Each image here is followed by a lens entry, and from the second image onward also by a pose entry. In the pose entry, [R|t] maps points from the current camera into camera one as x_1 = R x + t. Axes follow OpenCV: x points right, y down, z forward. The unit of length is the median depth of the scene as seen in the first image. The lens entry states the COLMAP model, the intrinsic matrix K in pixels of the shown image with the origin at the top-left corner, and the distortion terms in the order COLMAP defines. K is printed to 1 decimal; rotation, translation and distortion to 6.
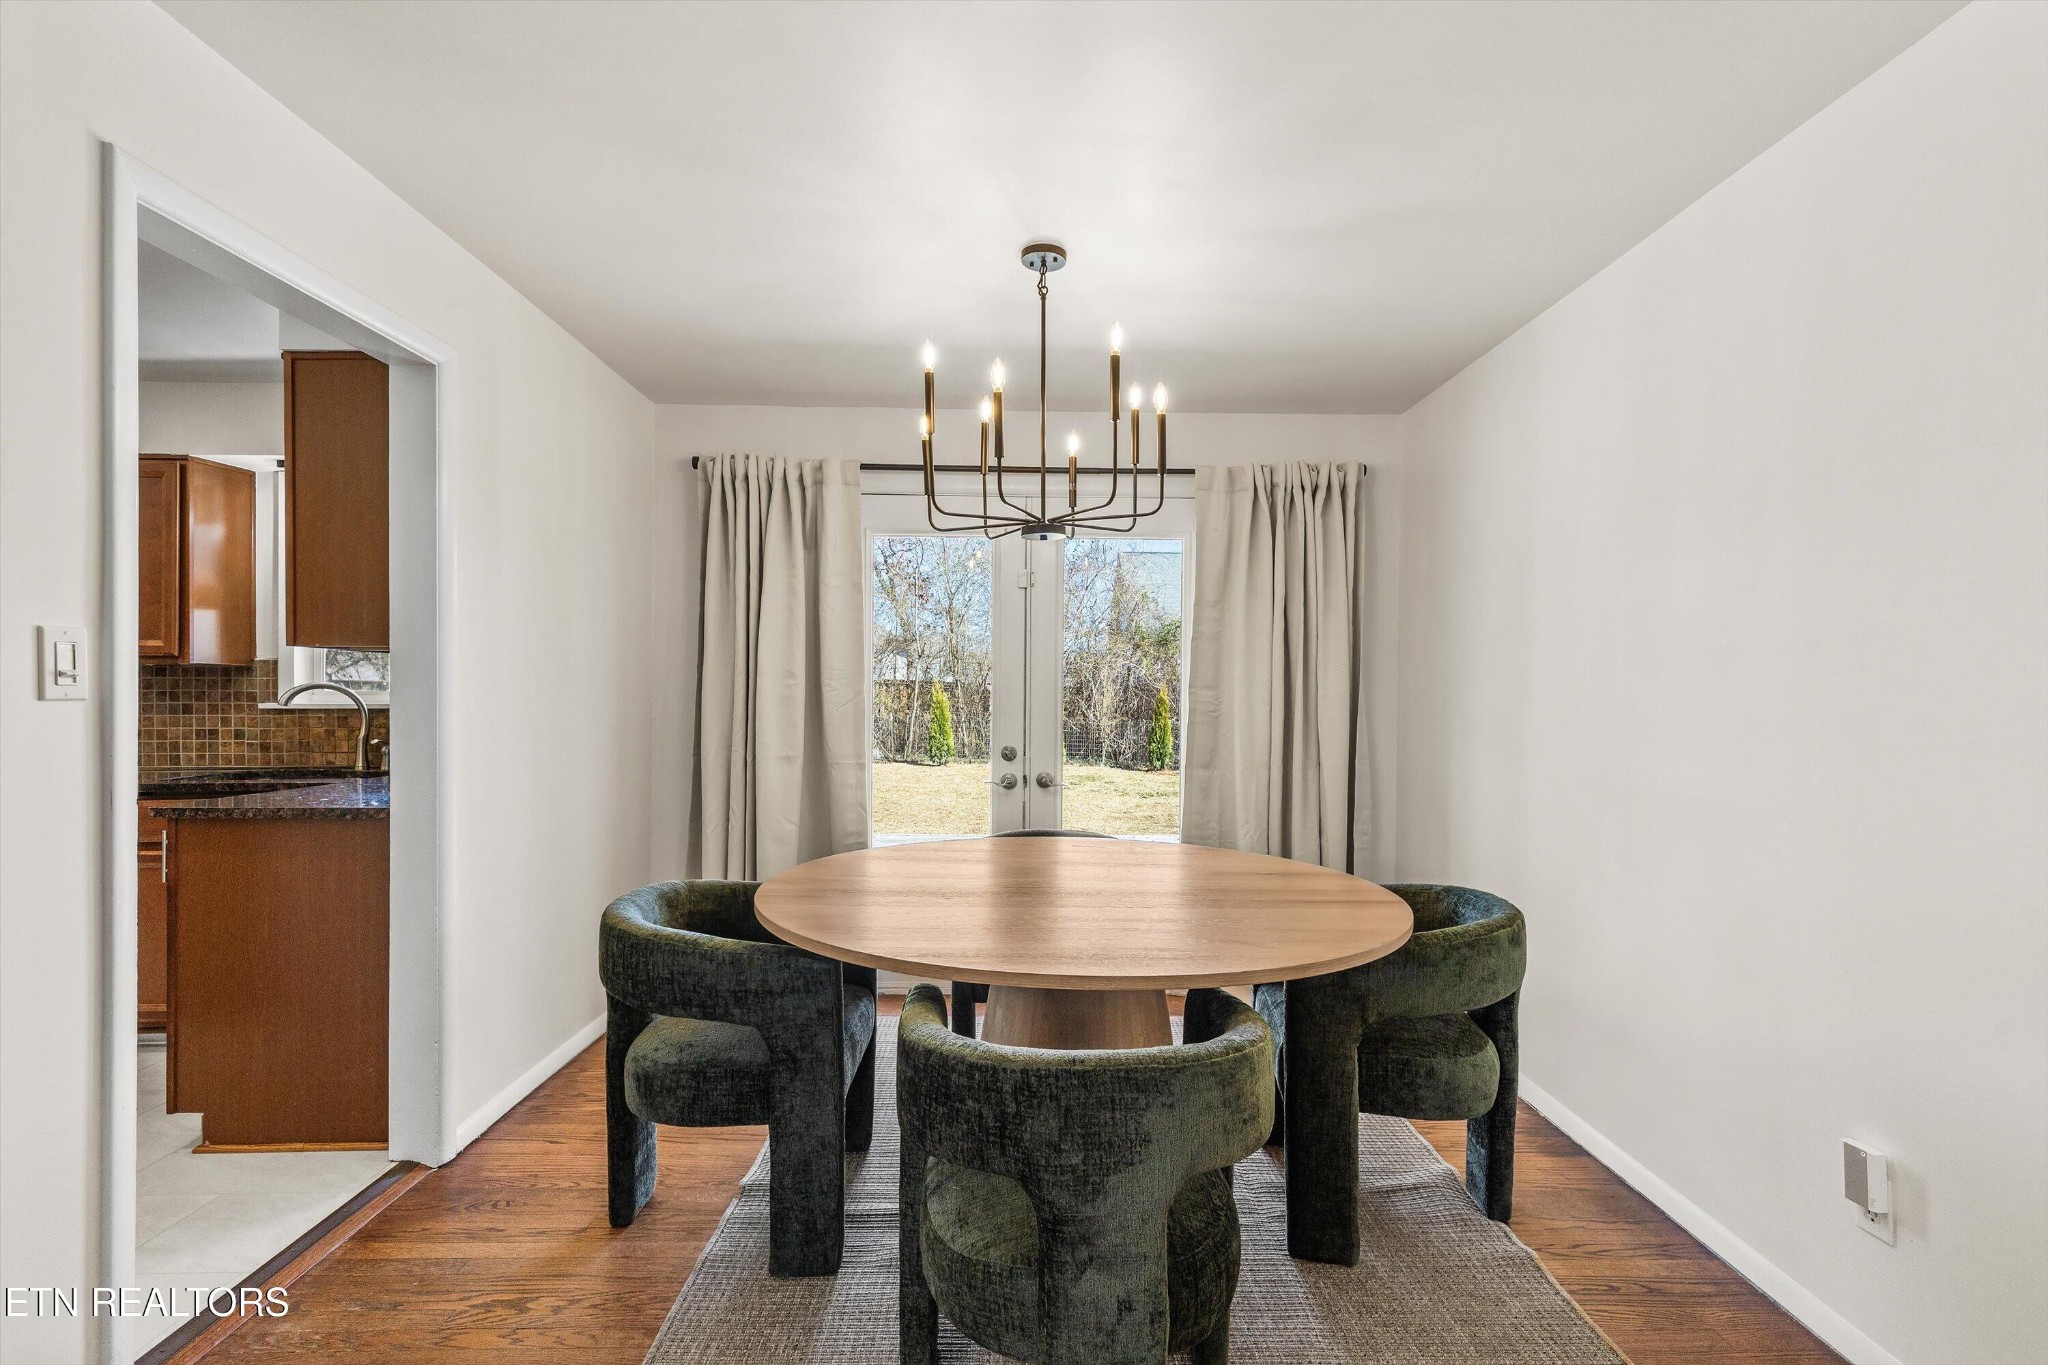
lens RADIAL K [[928.0, 0, 1024.0], [0, 928.0, 682.5], [0, 0, 1]] dist [0.013610, -0.000231]
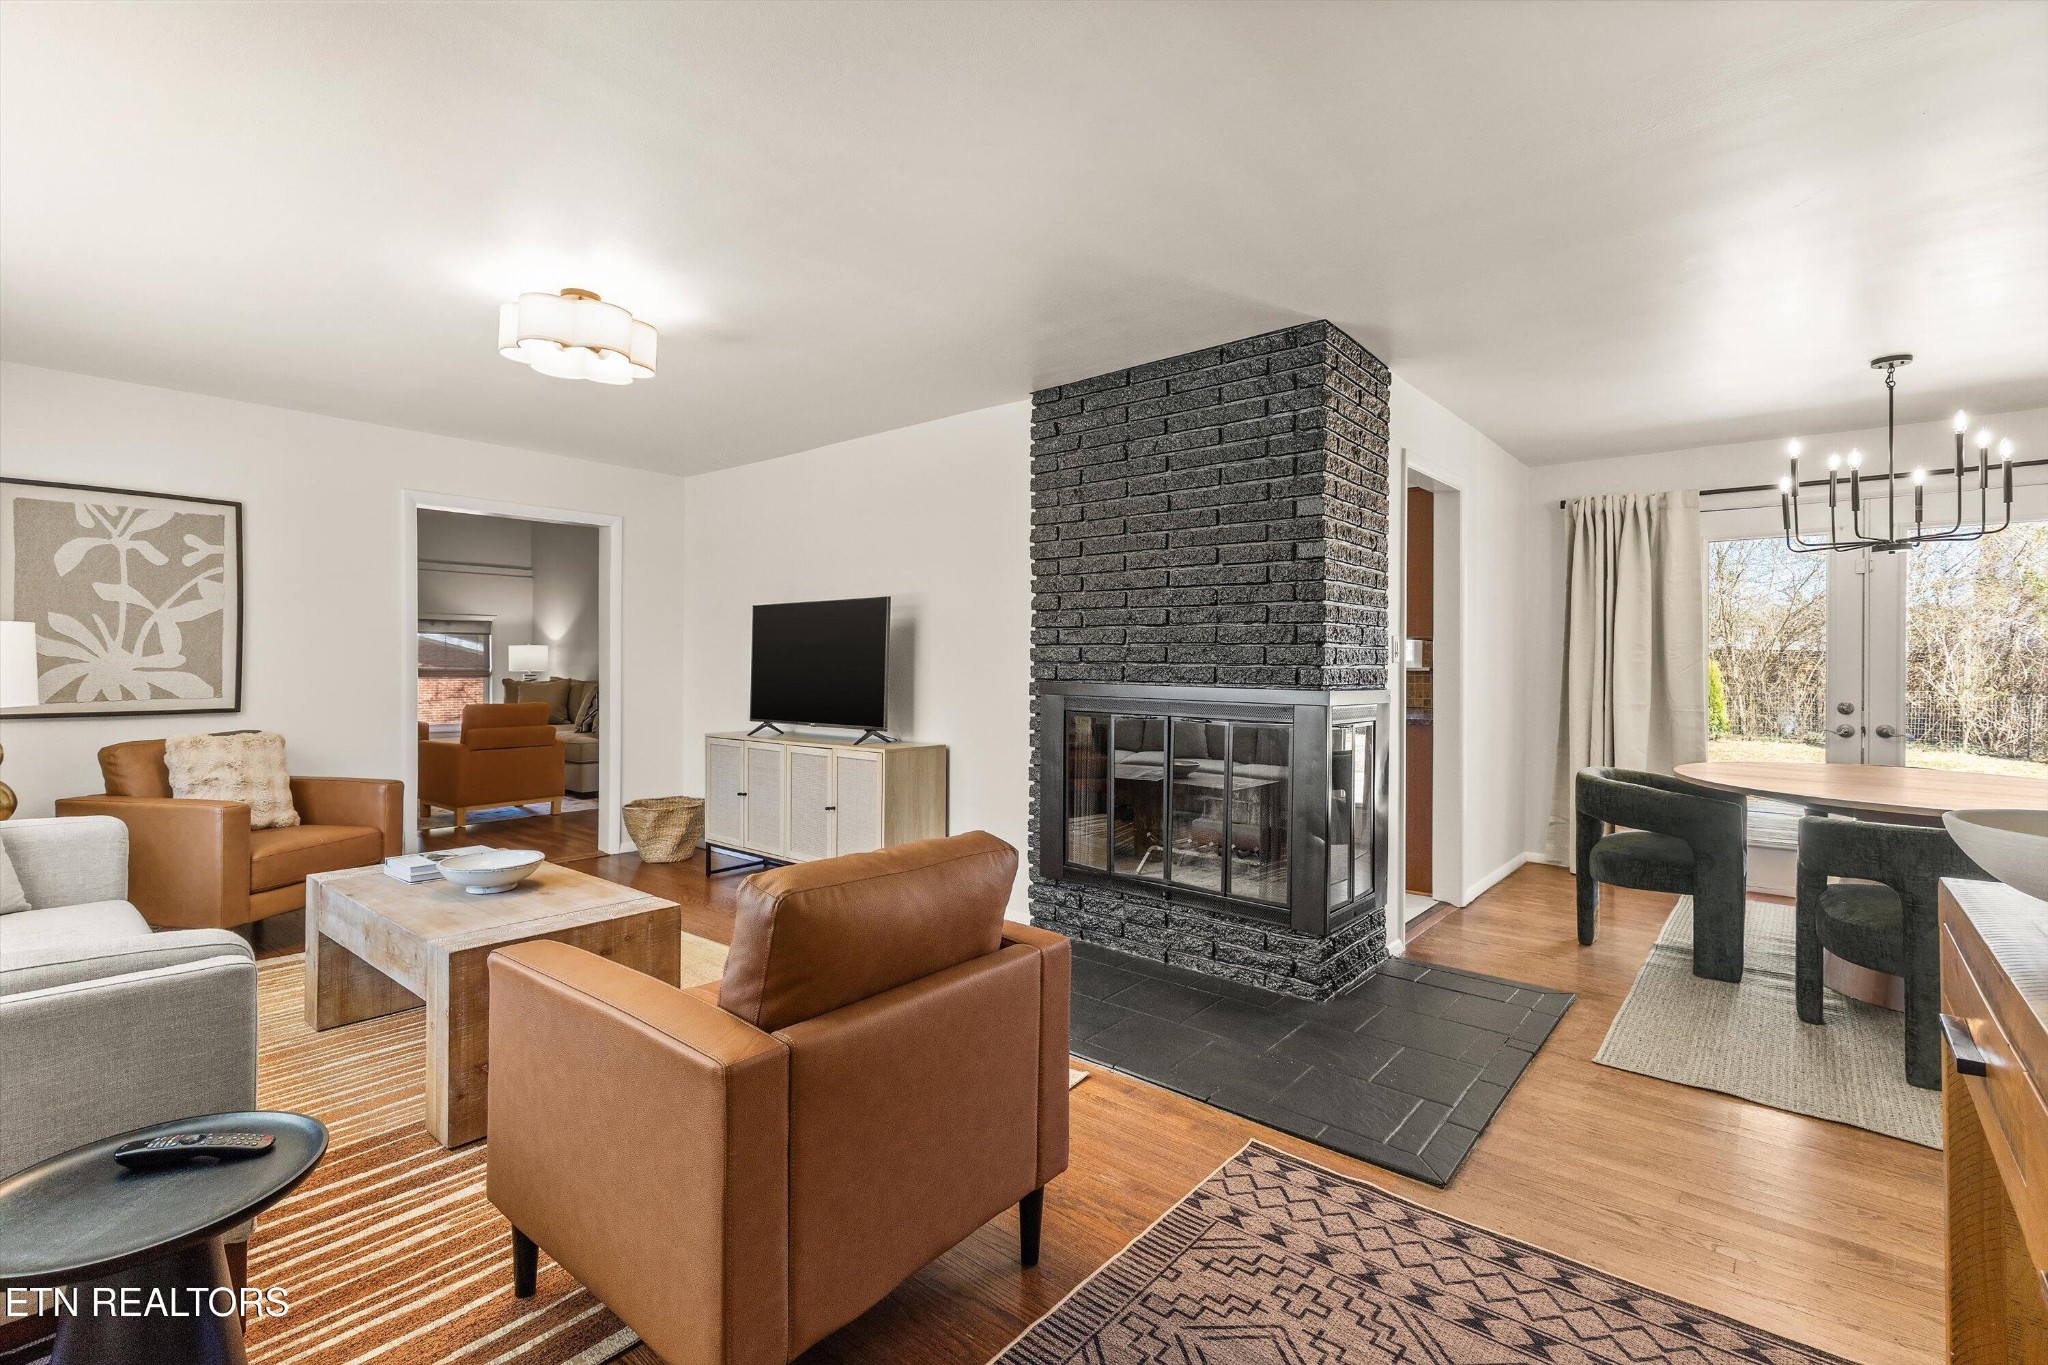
lens RADIAL K [[932.4, 0, 1014.6], [0, 932.4, 663.4], [0, 0, 1]] dist [0.001323, 0.000167]
pose [[0.757628, -0.004491, -0.652671, -0.046215], [0.011644, 0.999910, 0.006637, -0.004127], [0.652583, -0.012628, 0.757612, -0.702047]]
